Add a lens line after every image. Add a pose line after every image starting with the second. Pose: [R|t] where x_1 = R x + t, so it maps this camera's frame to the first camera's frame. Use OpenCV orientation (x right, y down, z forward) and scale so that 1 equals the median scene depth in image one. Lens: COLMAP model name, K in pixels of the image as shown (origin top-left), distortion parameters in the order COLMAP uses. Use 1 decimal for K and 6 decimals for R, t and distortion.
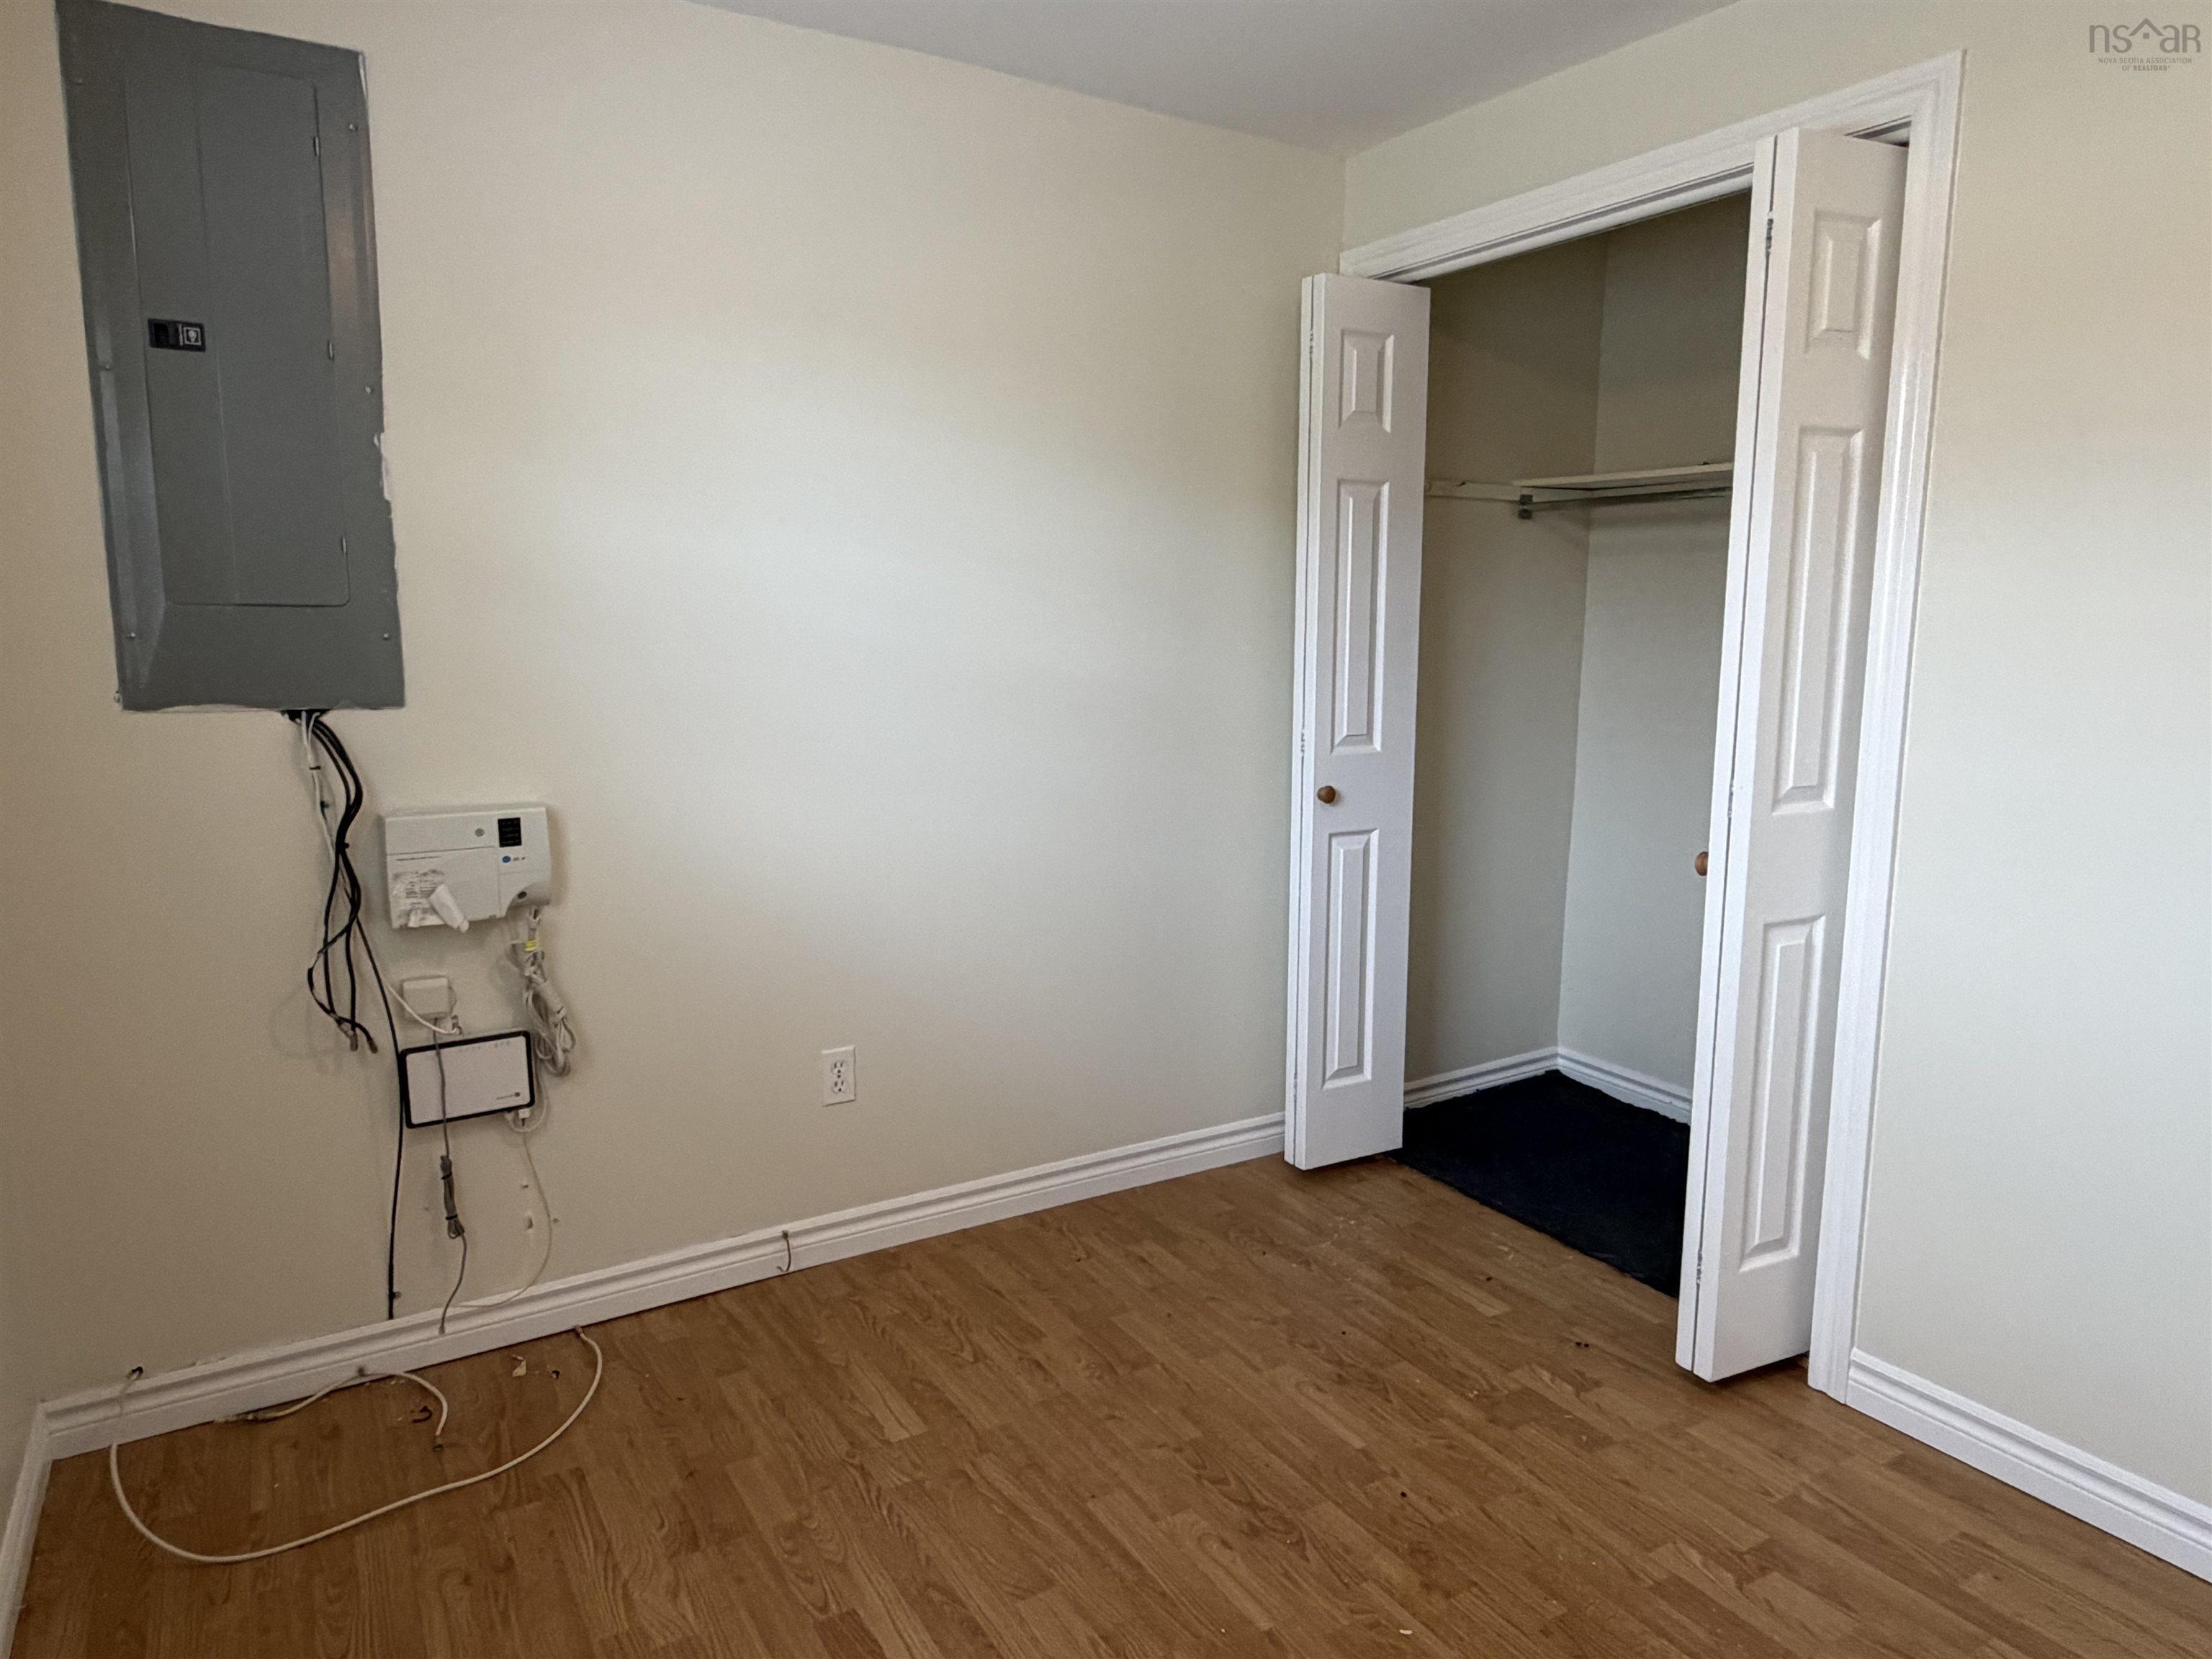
lens RADIAL K [[1393.9, 0, 1107.3], [0, 1393.9, 831.9], [0, 0, 1]] dist [-0.000191, 0.001203]
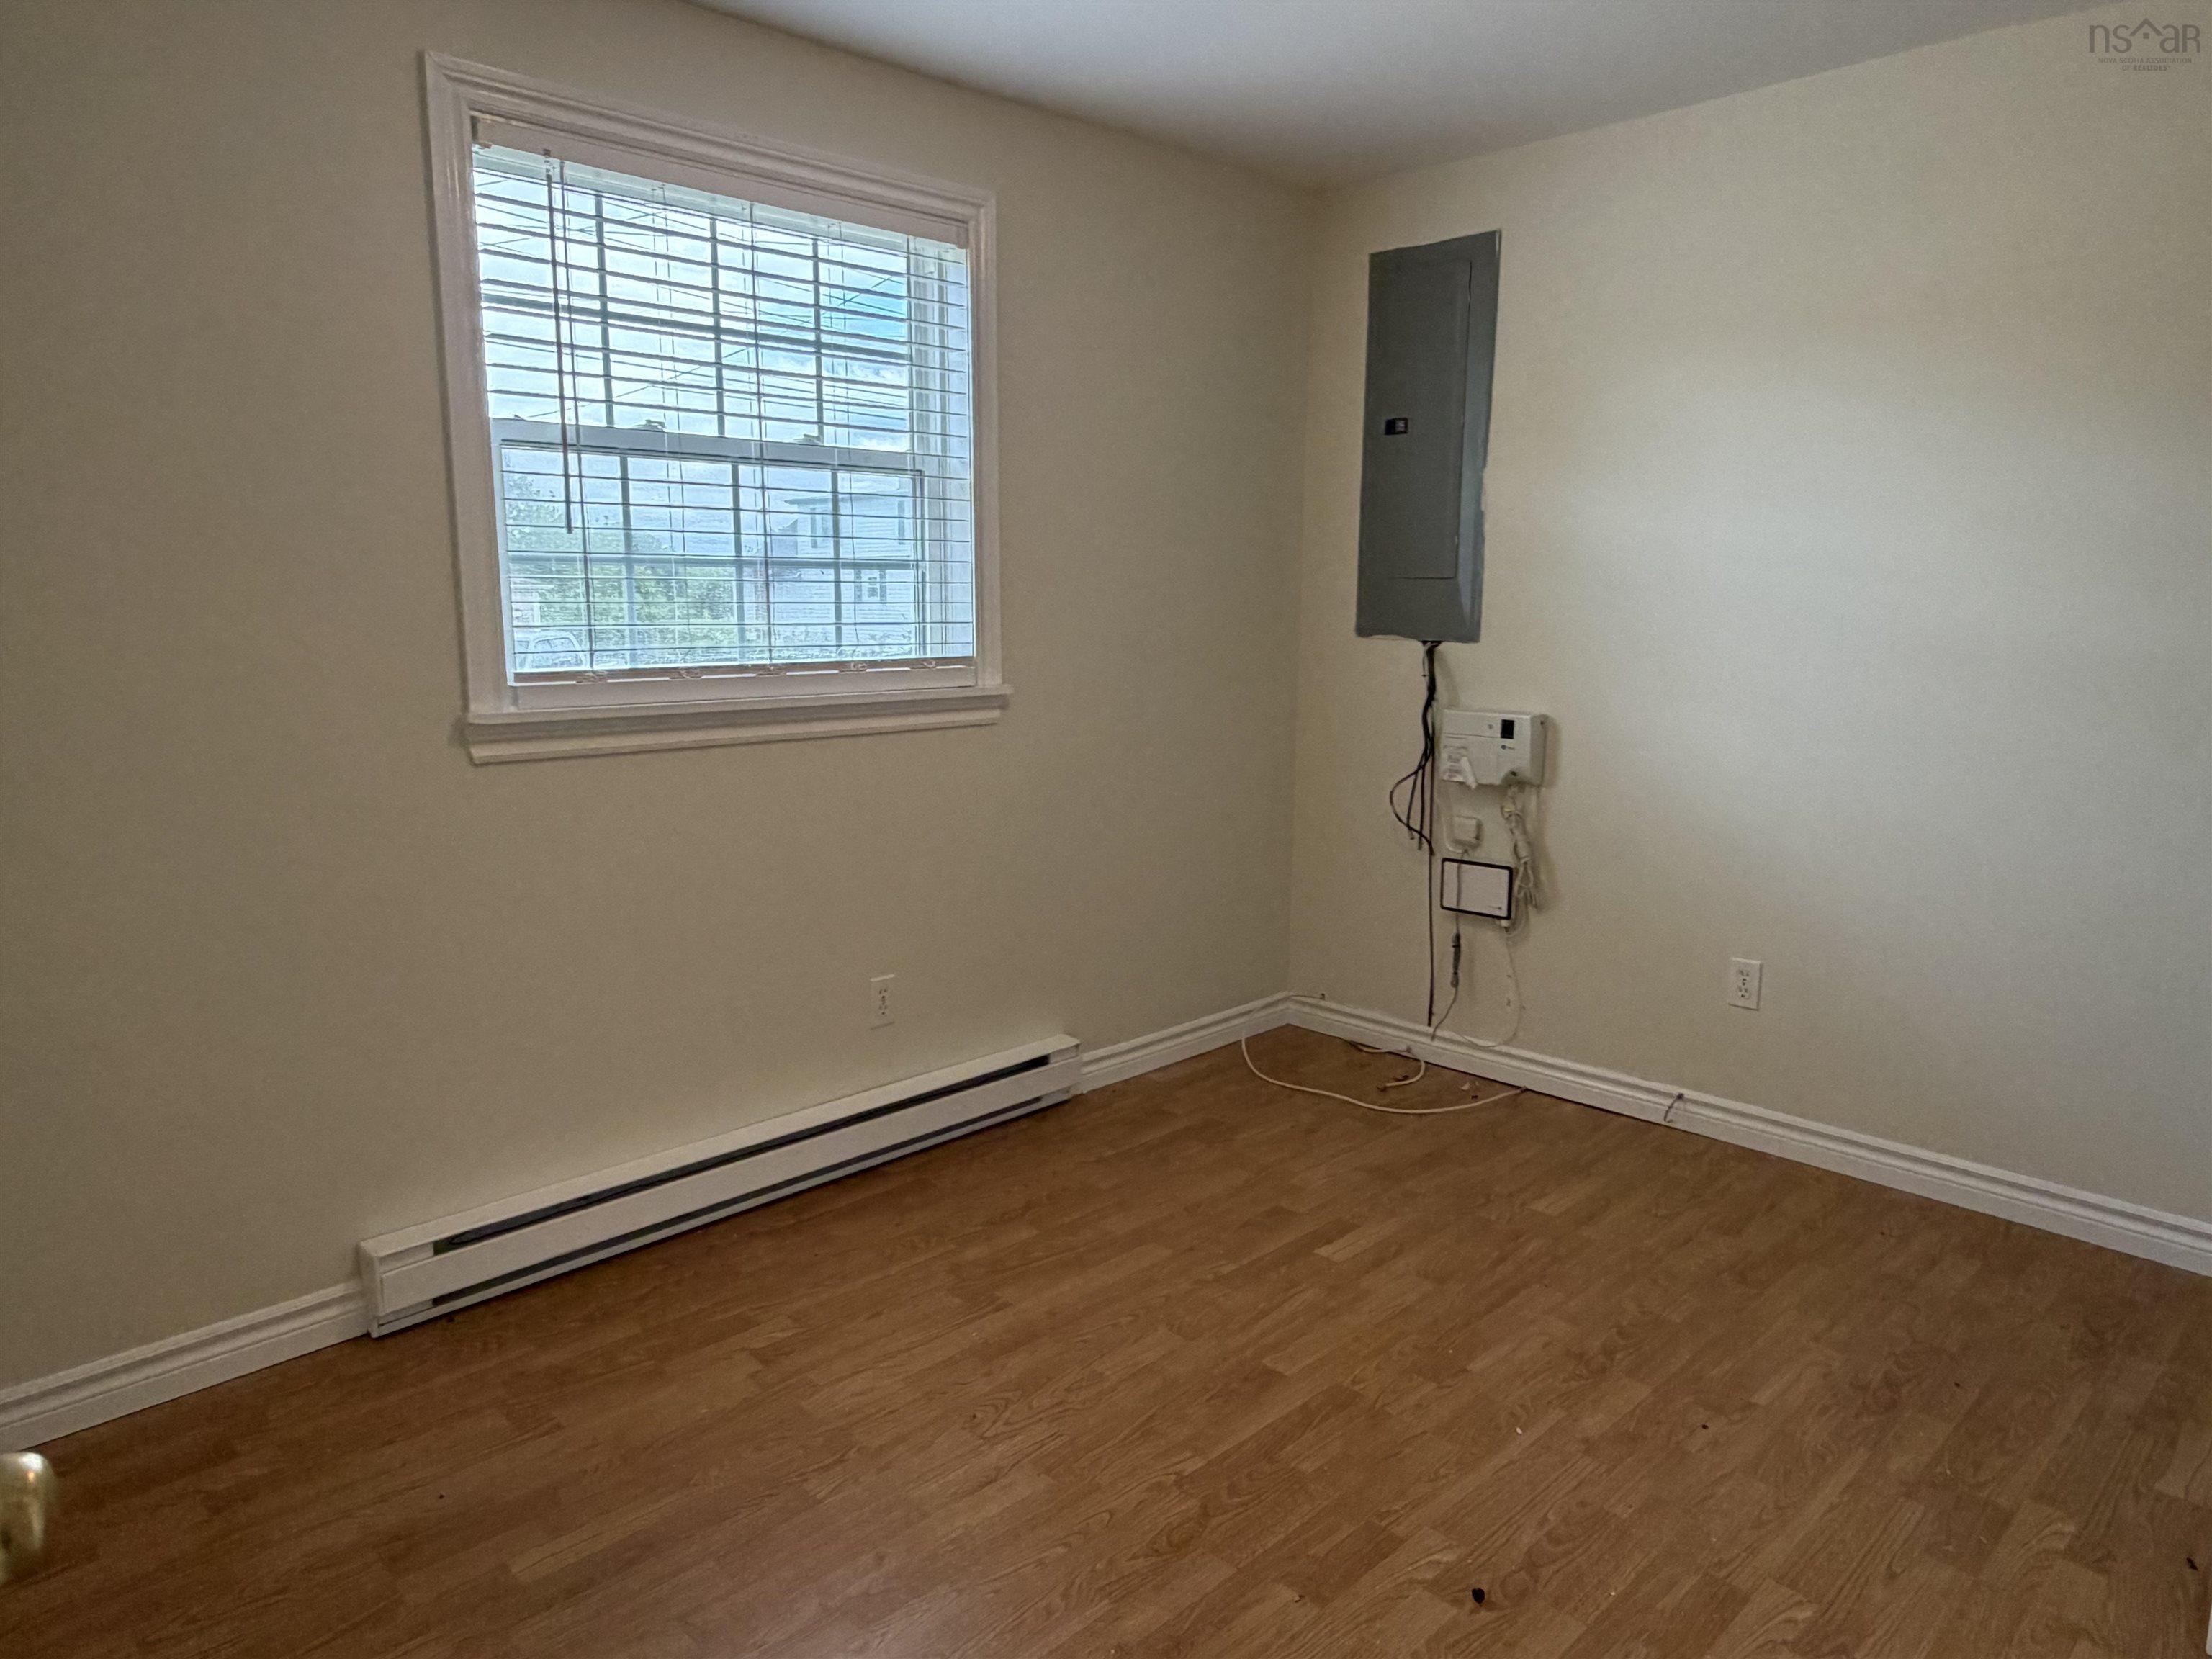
lens RADIAL K [[1449.2, 0, 1106.0], [0, 1449.2, 829.5], [0, 0, 1]] dist [0.003498, 0.000679]
pose [[0.208592, 0.159179, -0.964962, 0.992015], [-0.145591, 0.980726, 0.130308, -0.033959], [0.967105, 0.113308, 0.227747, 0.245022]]
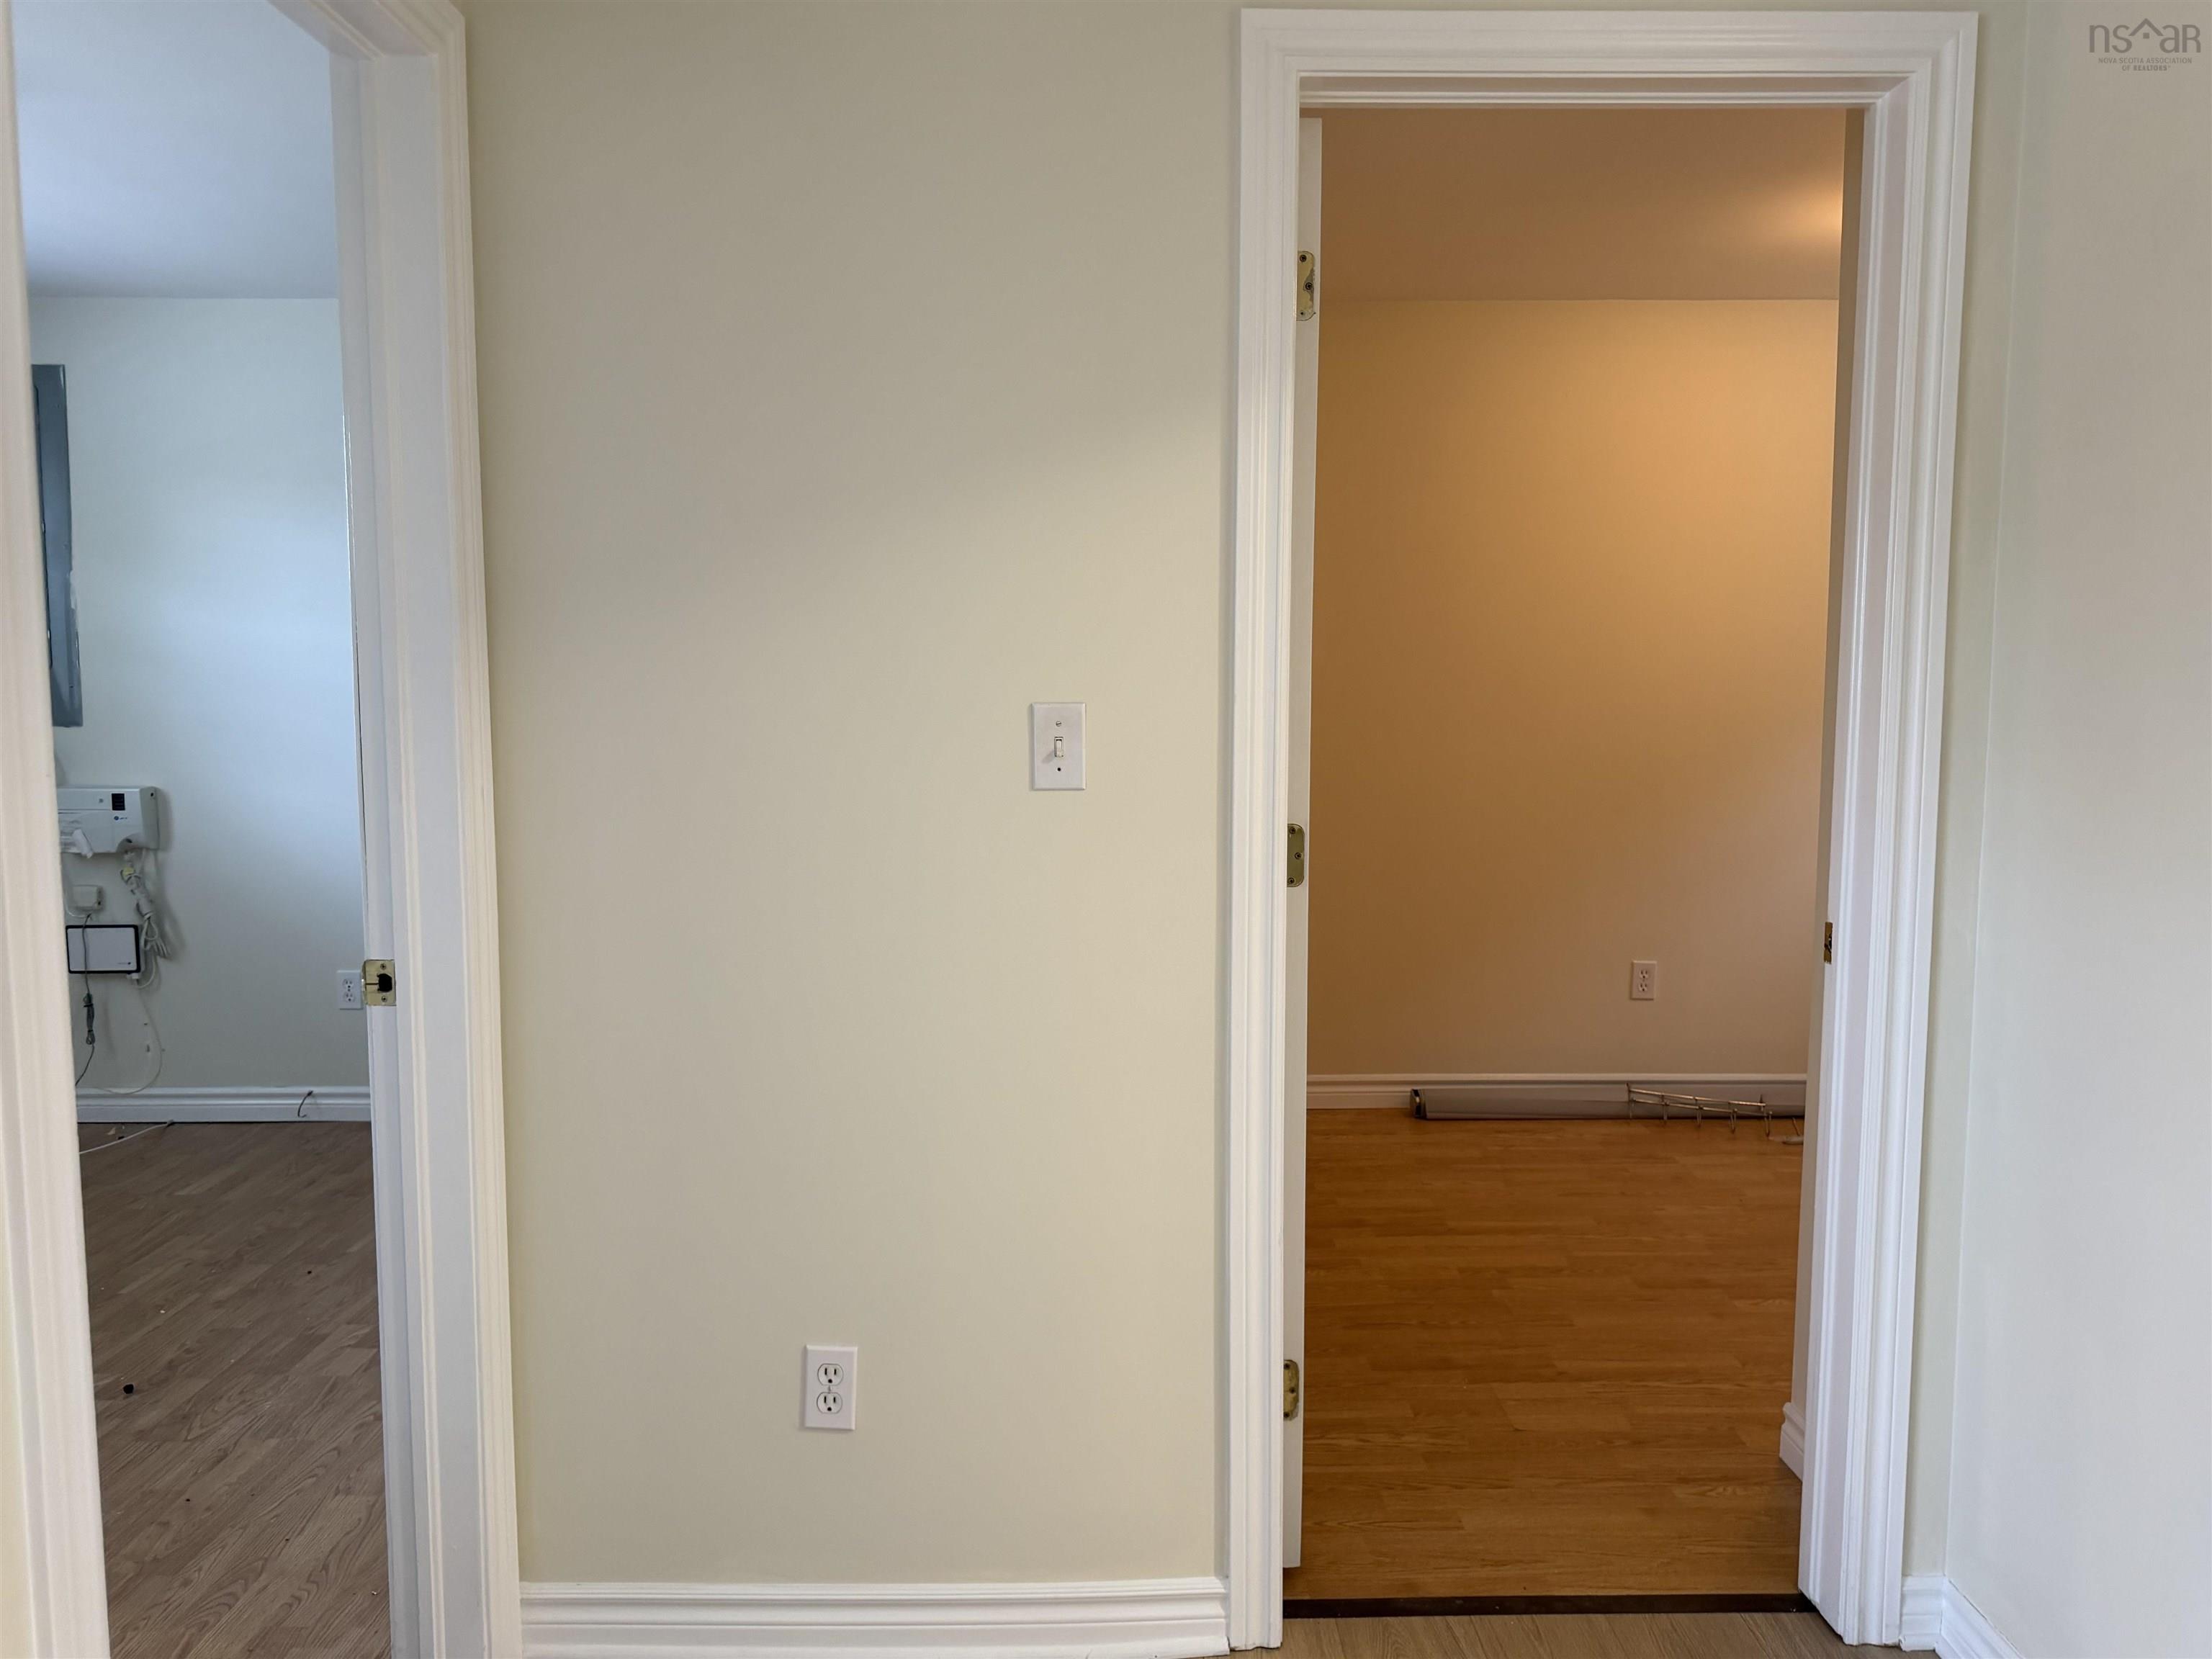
lens RADIAL K [[1704.2, 0, 1106.0], [0, 1704.2, 829.5], [0, 0, 1]] dist [0.015697, 0.006319]
pose [[0.830089, 0.048291, -0.555535, 1.704180], [-0.077250, 0.996596, -0.028796, 0.000847], [0.552254, 0.066818, 0.830994, -0.055082]]
